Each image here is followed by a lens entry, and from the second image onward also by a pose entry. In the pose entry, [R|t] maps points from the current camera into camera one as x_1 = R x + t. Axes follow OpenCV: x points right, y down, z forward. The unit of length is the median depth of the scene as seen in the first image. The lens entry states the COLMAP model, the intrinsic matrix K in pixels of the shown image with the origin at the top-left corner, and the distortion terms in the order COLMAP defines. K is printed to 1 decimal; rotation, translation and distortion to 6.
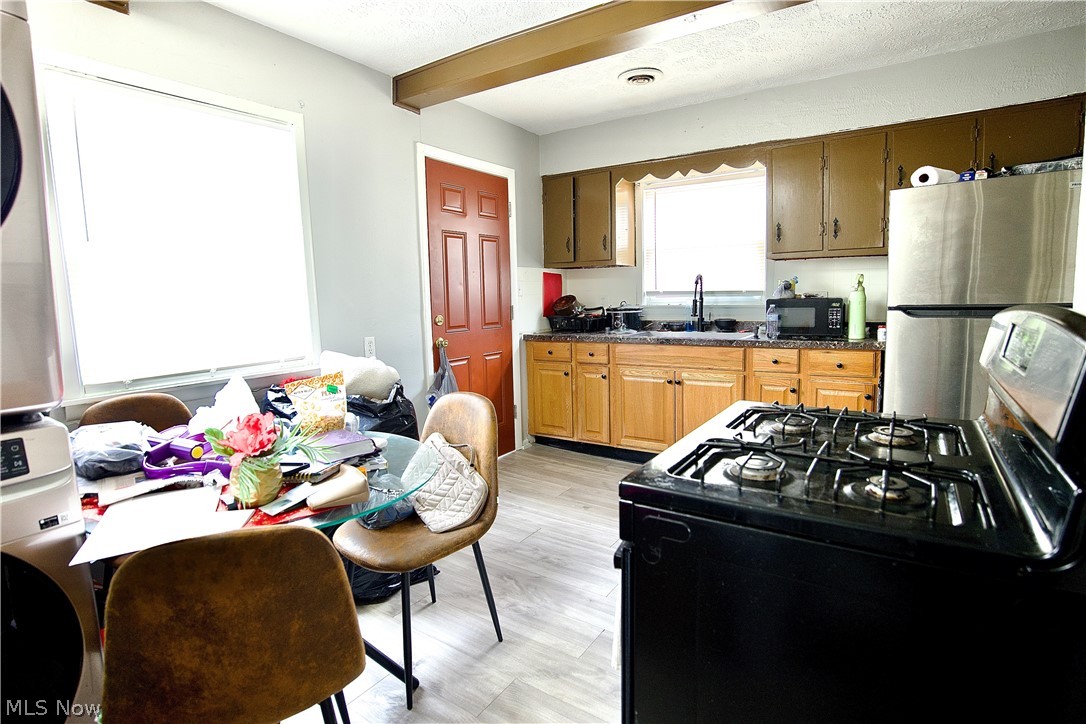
lens RADIAL K [[554.3, 0, 544.7], [0, 554.3, 362.9], [0, 0, 1]] dist [-0.049888, 0.001210]
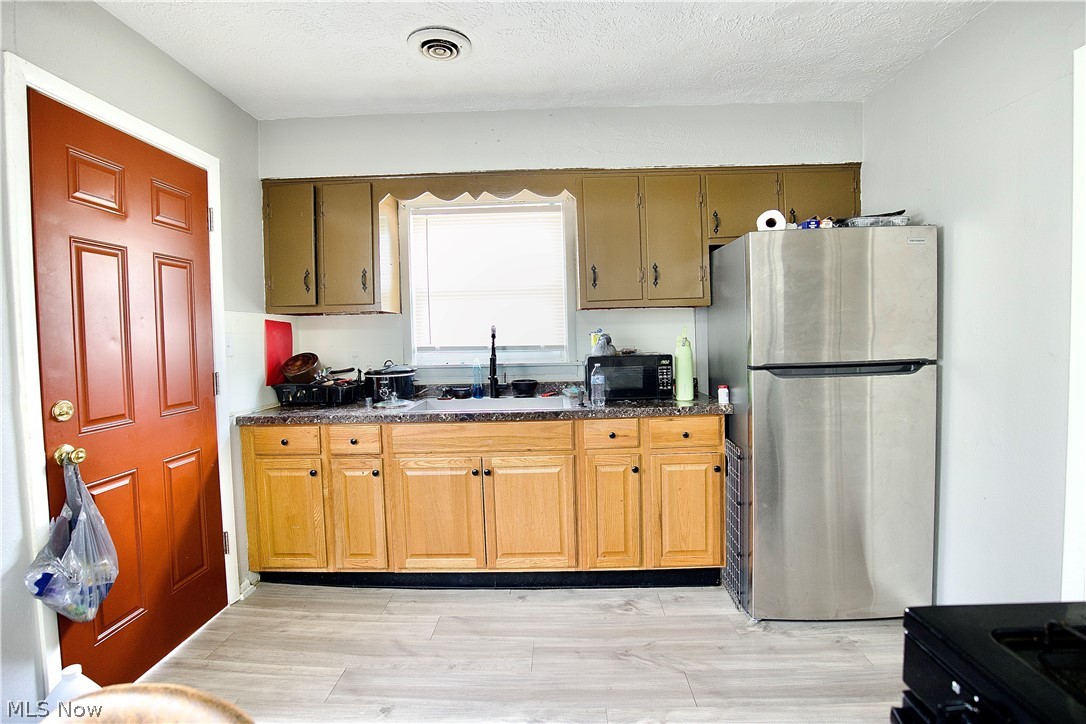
lens RADIAL K [[508.6, 0, 532.6], [0, 508.6, 354.5], [0, 0, 1]] dist [-0.053181, 0.010196]
pose [[0.848567, -0.017255, 0.528807, -0.056170], [0.068131, 0.994710, -0.076872, -0.060041], [-0.524683, 0.101260, 0.845254, 0.362857]]
